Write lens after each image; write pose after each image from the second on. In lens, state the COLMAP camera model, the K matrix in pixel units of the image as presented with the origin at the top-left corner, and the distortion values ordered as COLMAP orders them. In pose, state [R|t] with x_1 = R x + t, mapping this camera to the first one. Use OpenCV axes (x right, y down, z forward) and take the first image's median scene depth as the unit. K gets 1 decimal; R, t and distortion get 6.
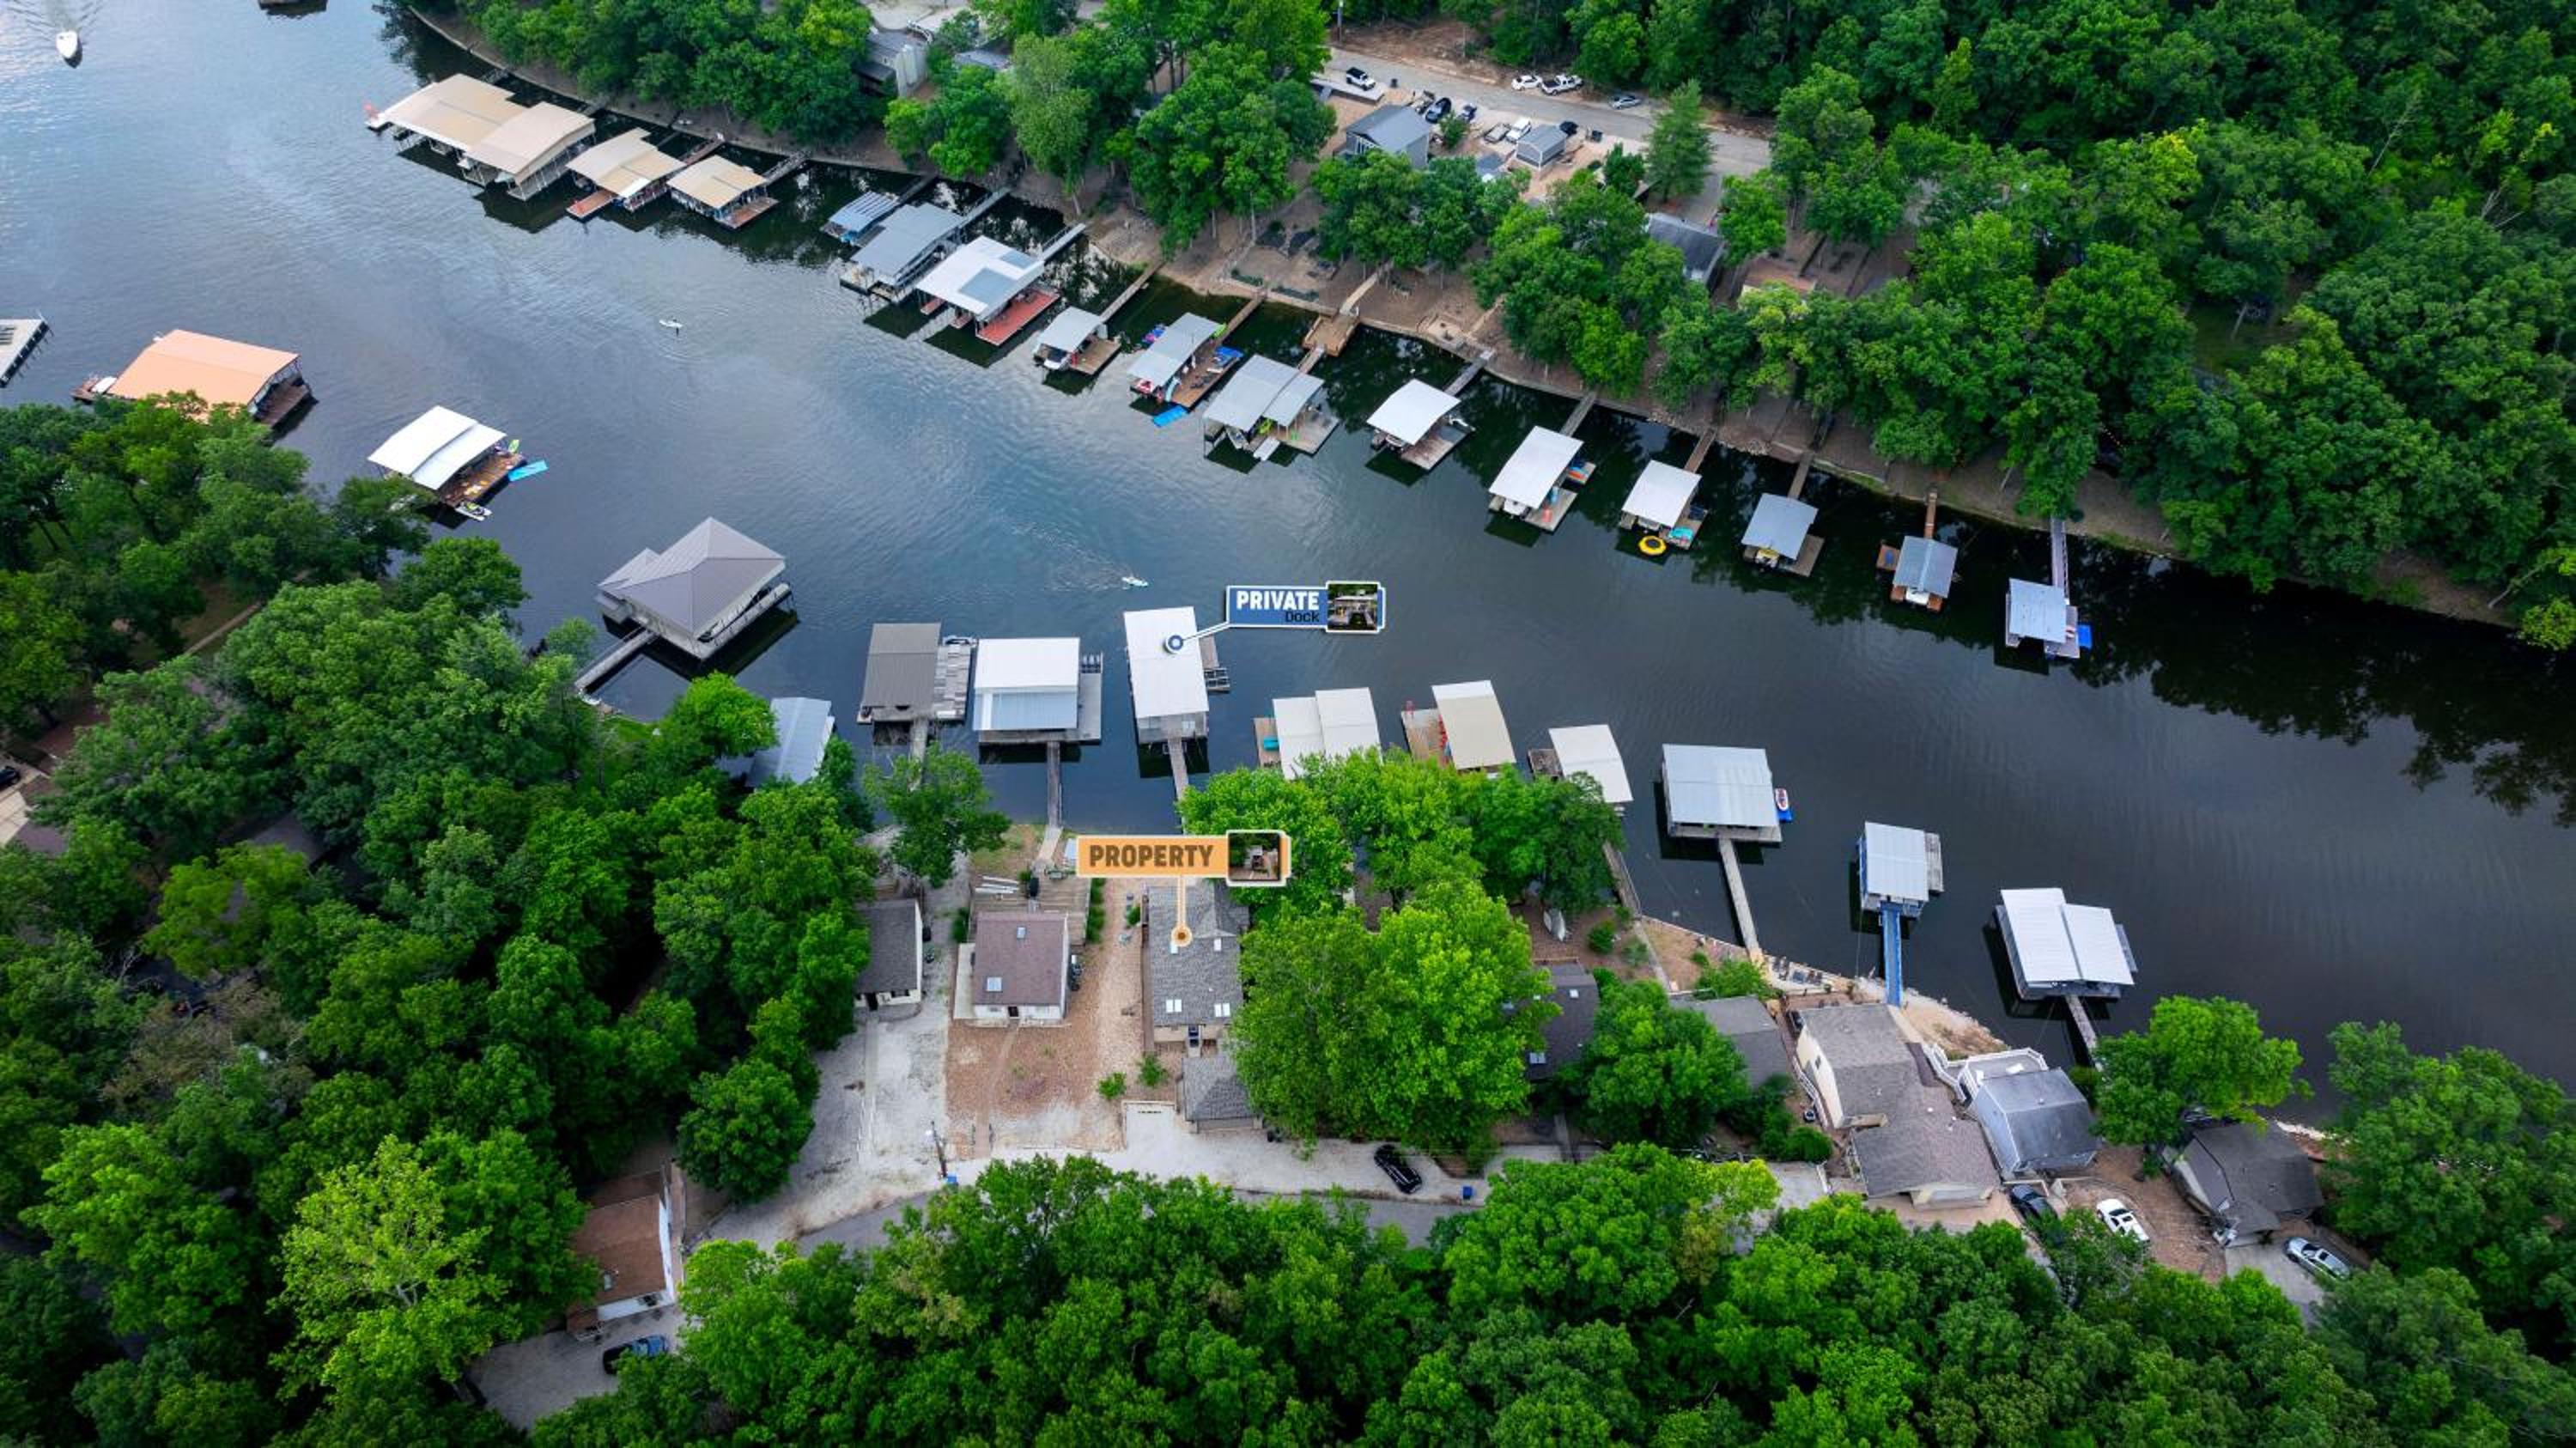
lens RADIAL K [[1797.9, 0, 1288.0], [0, 1797.9, 724.0], [0, 0, 1]] dist [-0.017721, 0.033059]
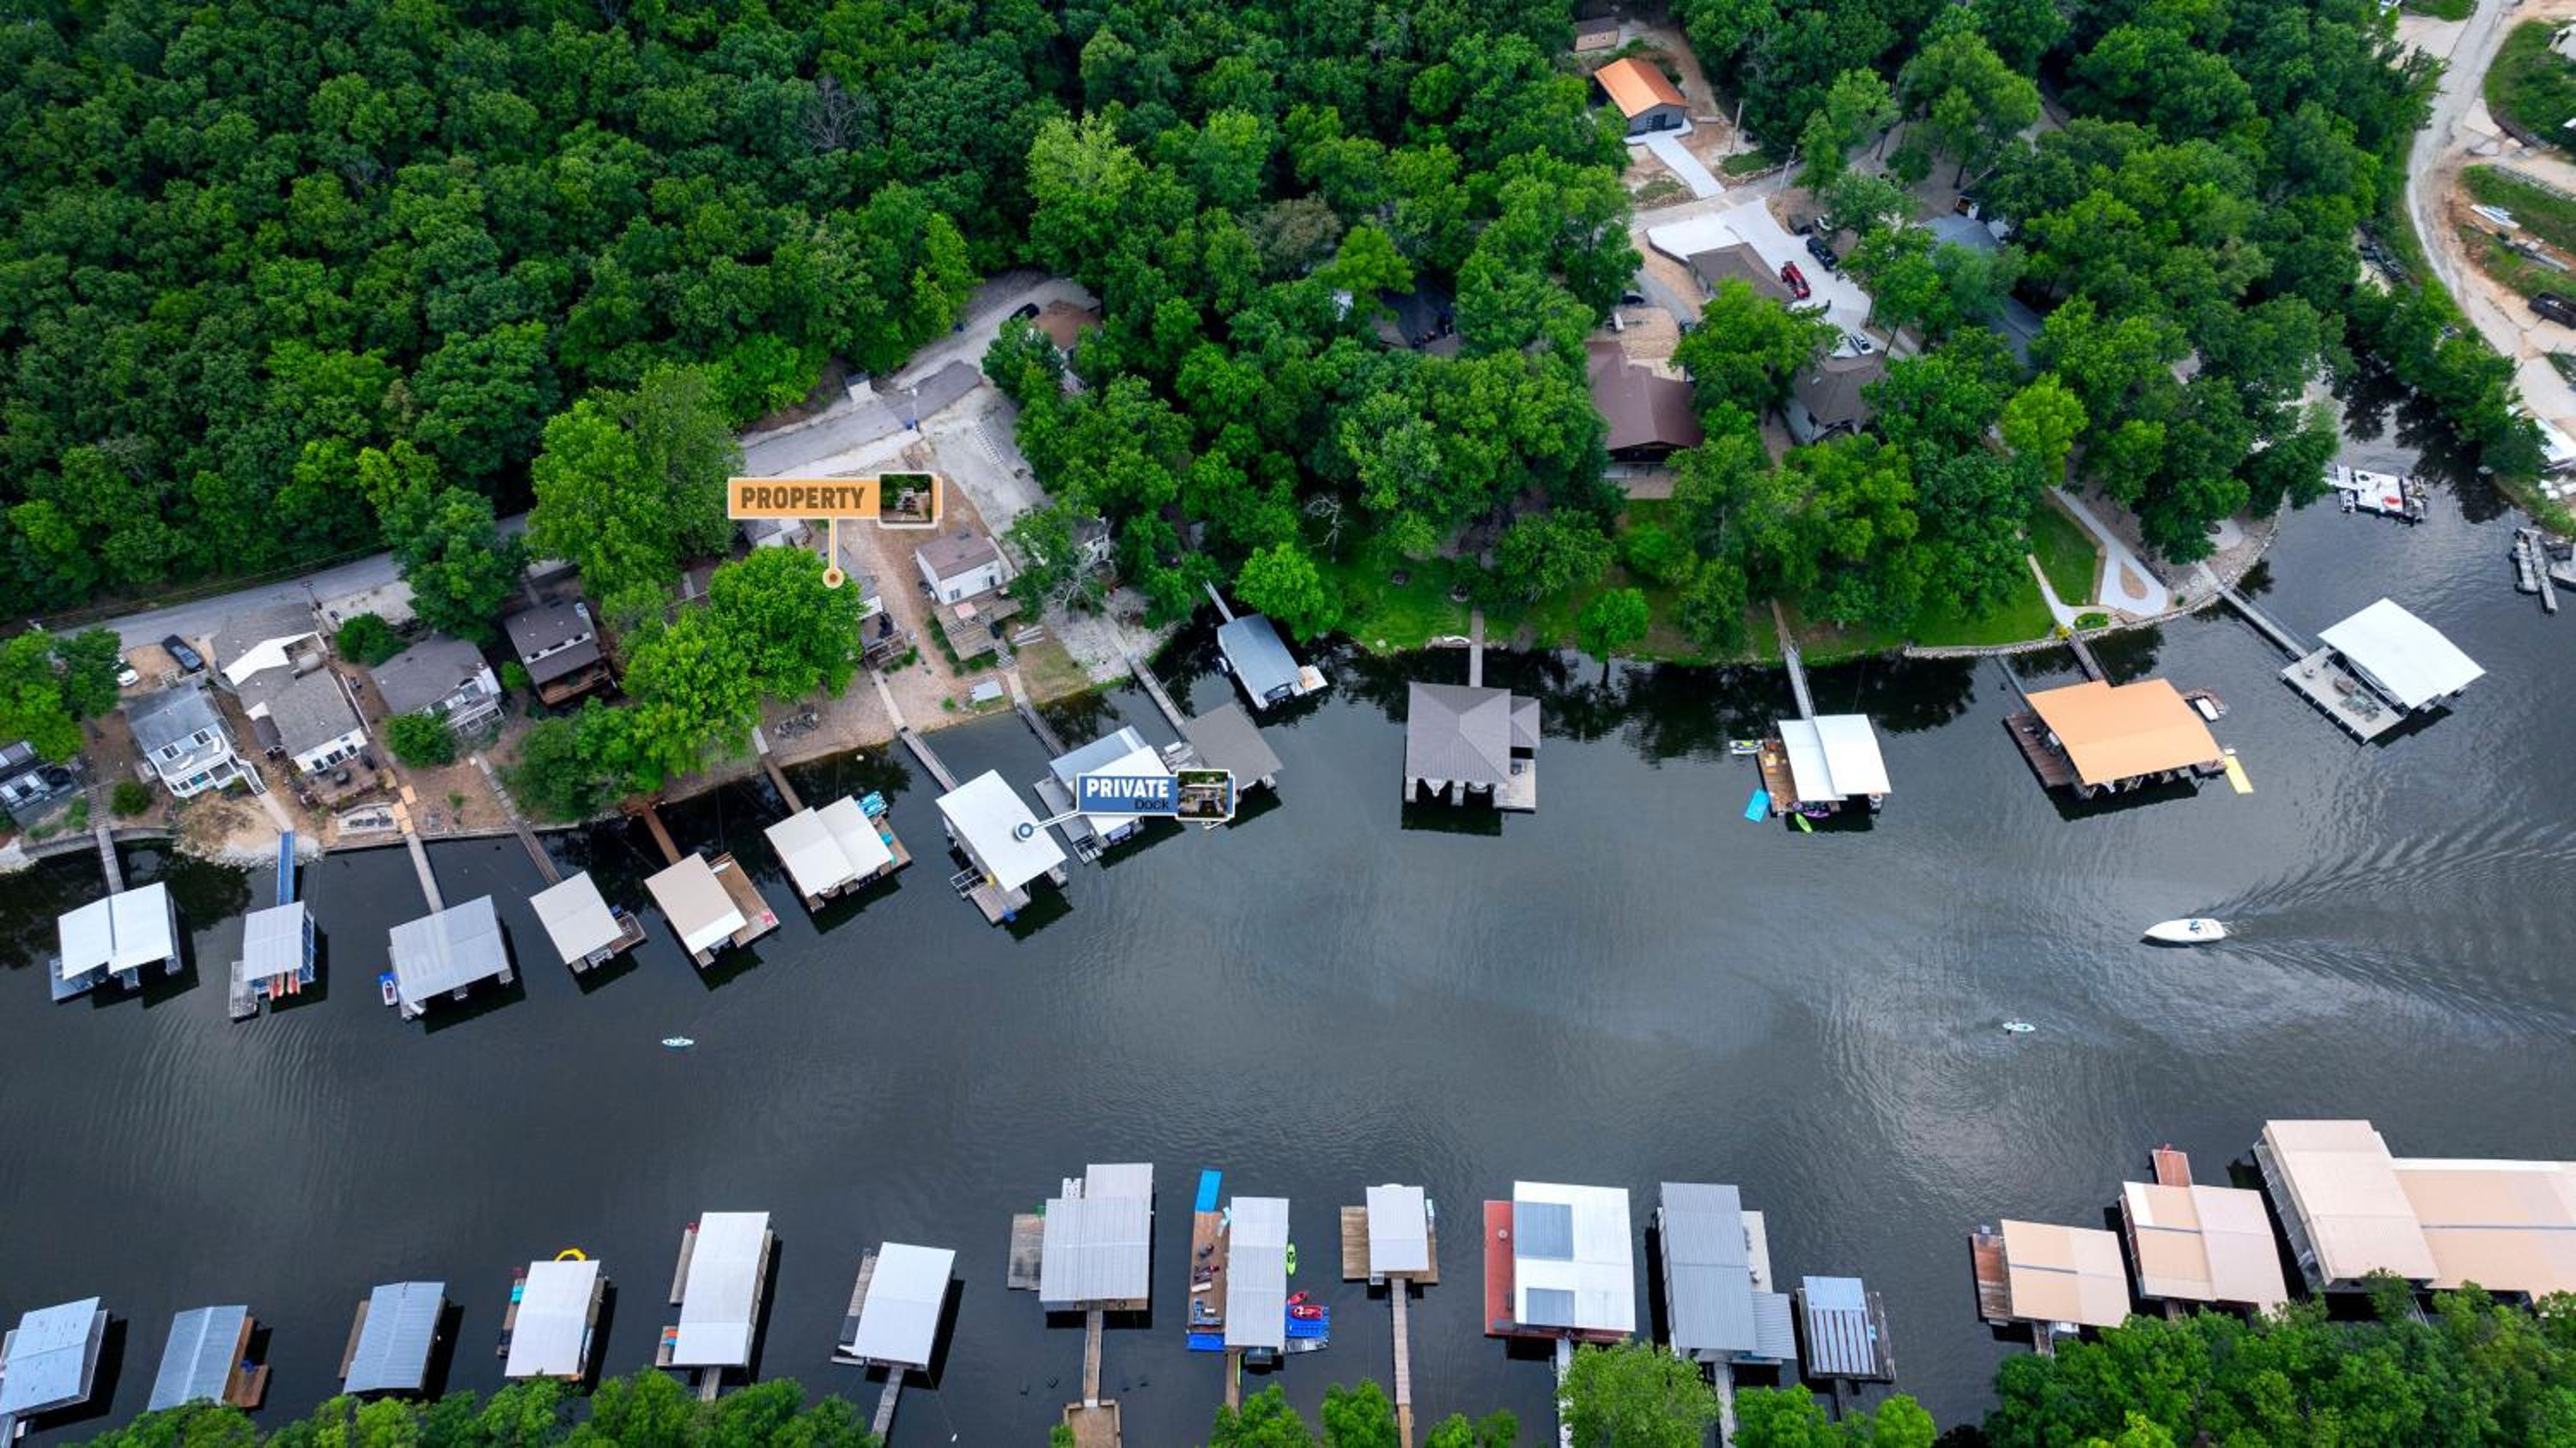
lens RADIAL K [[1797.9, 0, 1288.0], [0, 1797.9, 724.0], [0, 0, 1]] dist [-0.017721, 0.033059]
pose [[-0.877434, 0.350173, -0.327854, 0.097810], [-0.373285, -0.069179, 0.925134, -0.986325], [0.301277, 0.934127, 0.191414, 0.745002]]
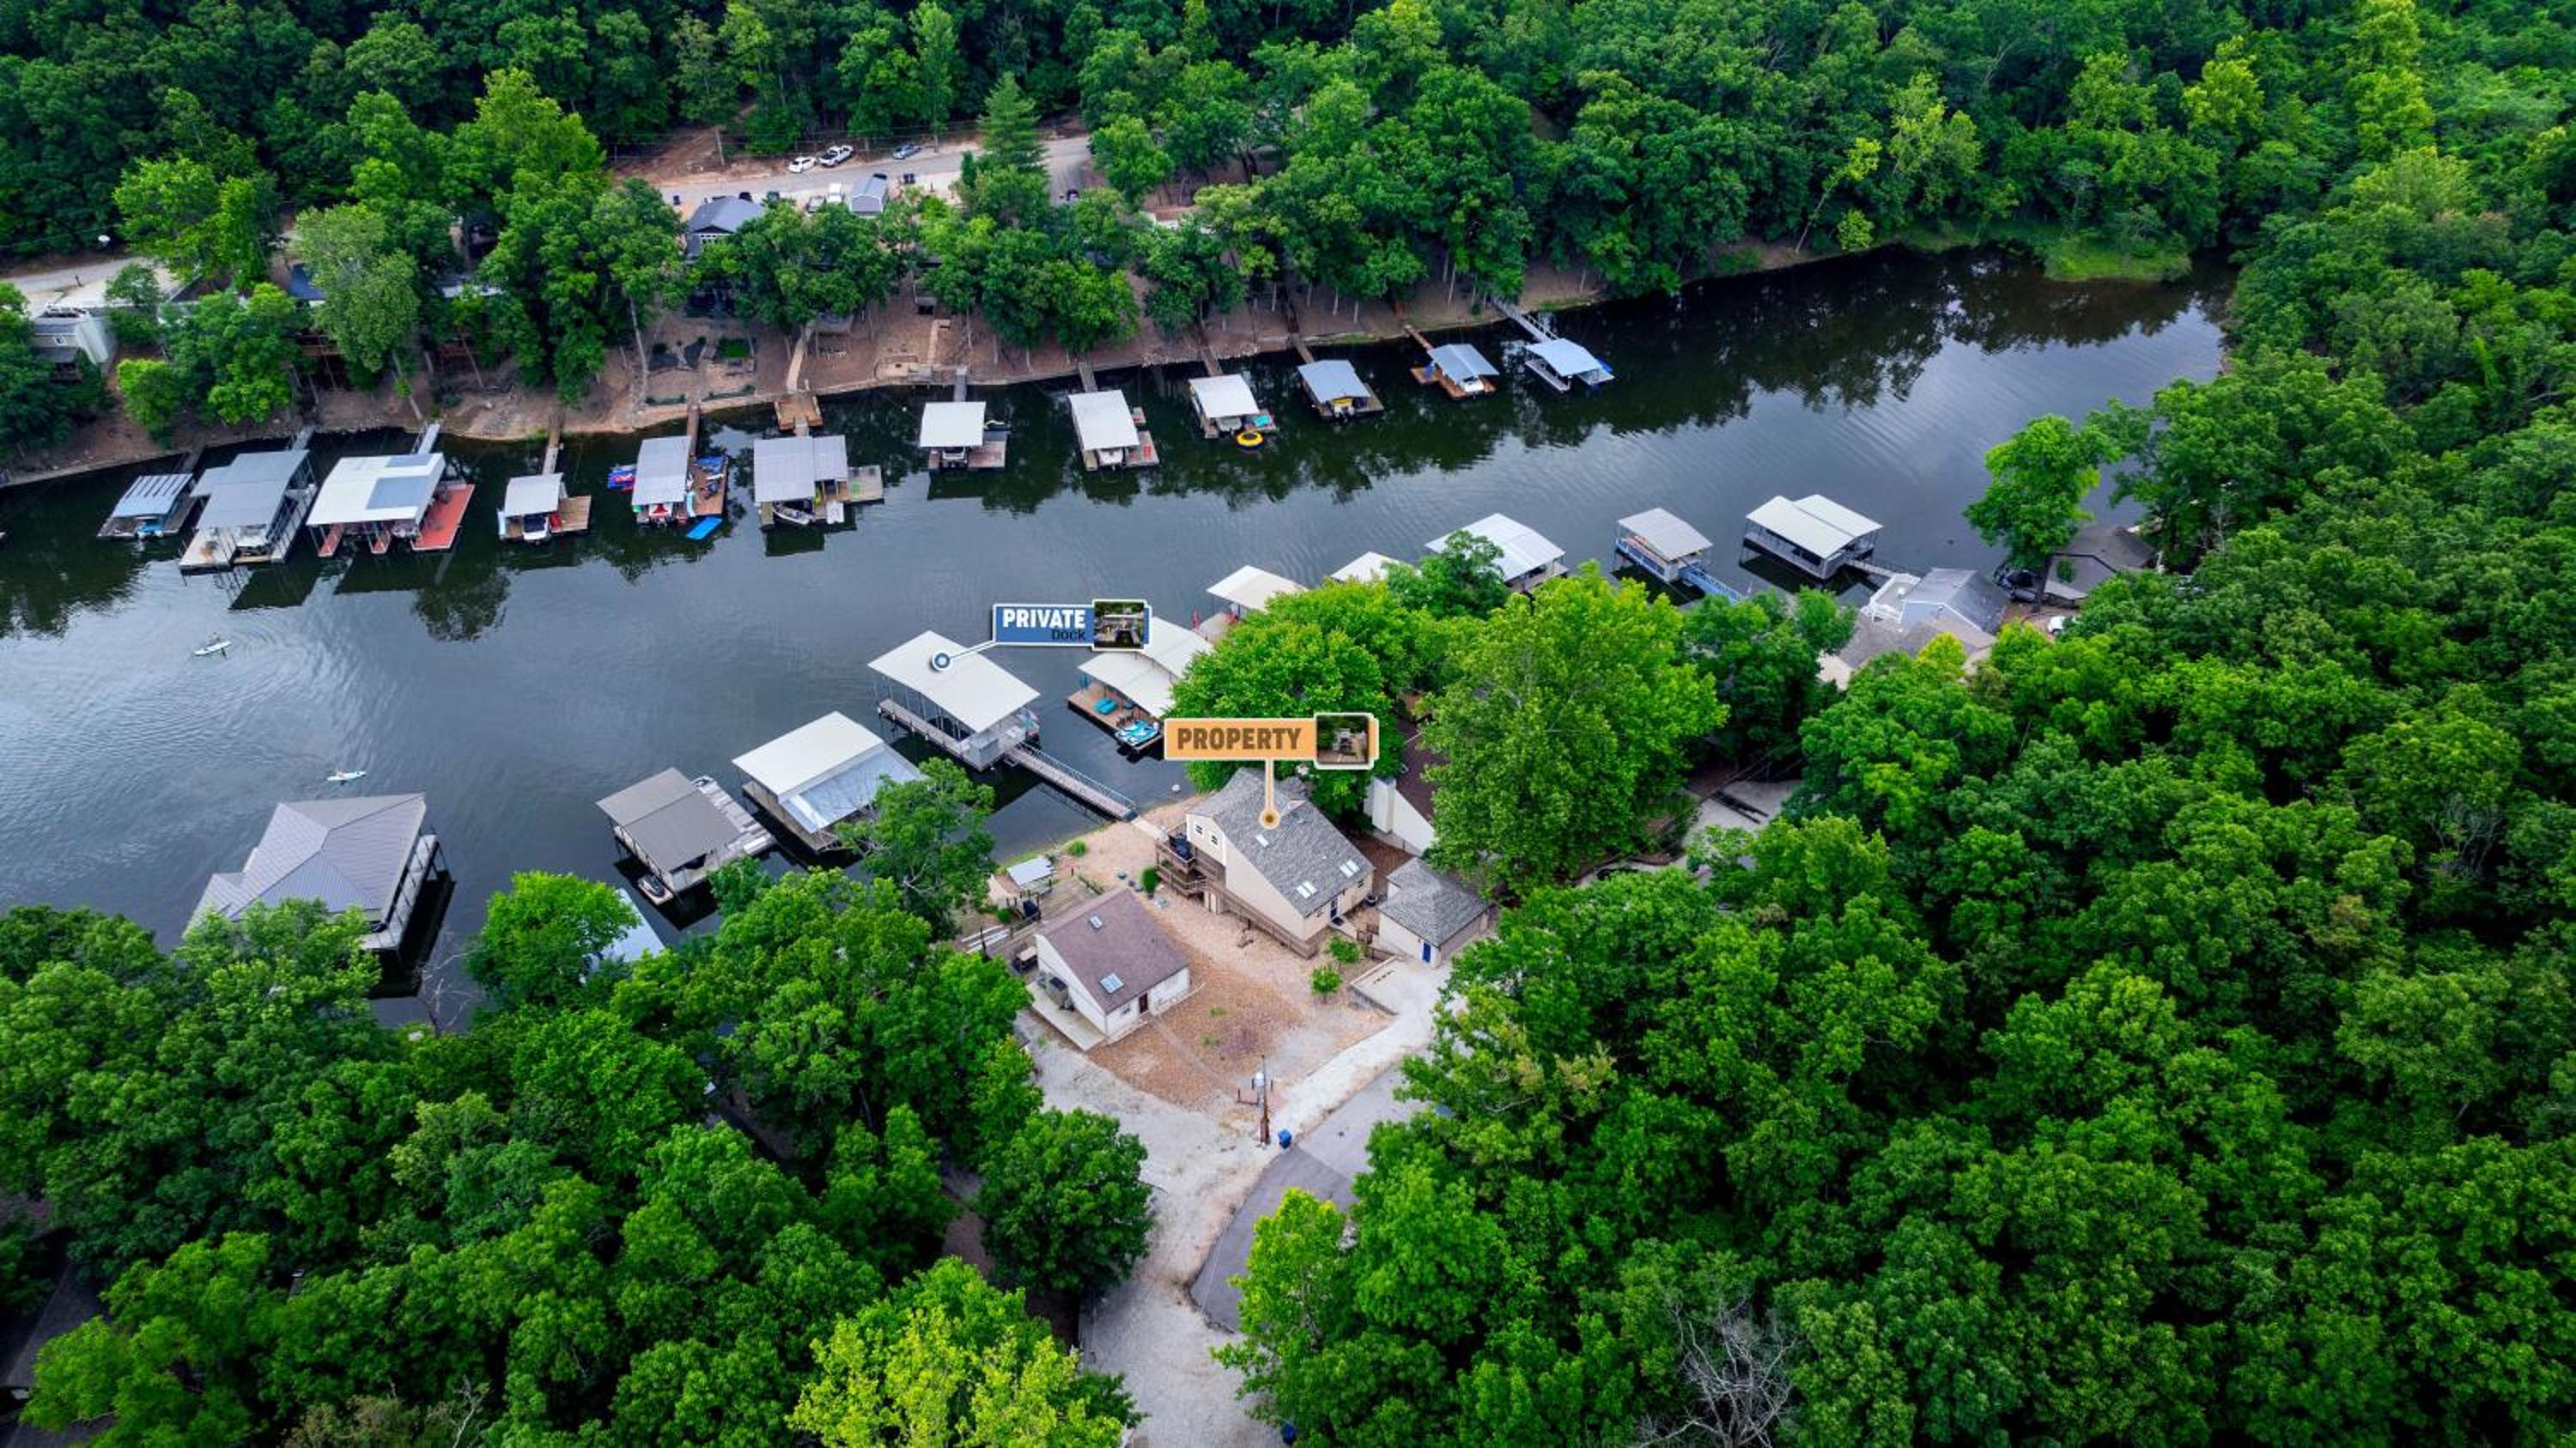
lens RADIAL K [[1797.9, 0, 1288.0], [0, 1797.9, 724.0], [0, 0, 1]] dist [-0.017721, 0.033059]
pose [[0.751783, -0.409168, 0.517111, -0.379020], [0.495305, 0.868085, -0.033202, 0.086586], [-0.435311, 0.281088, 0.855274, 0.181659]]
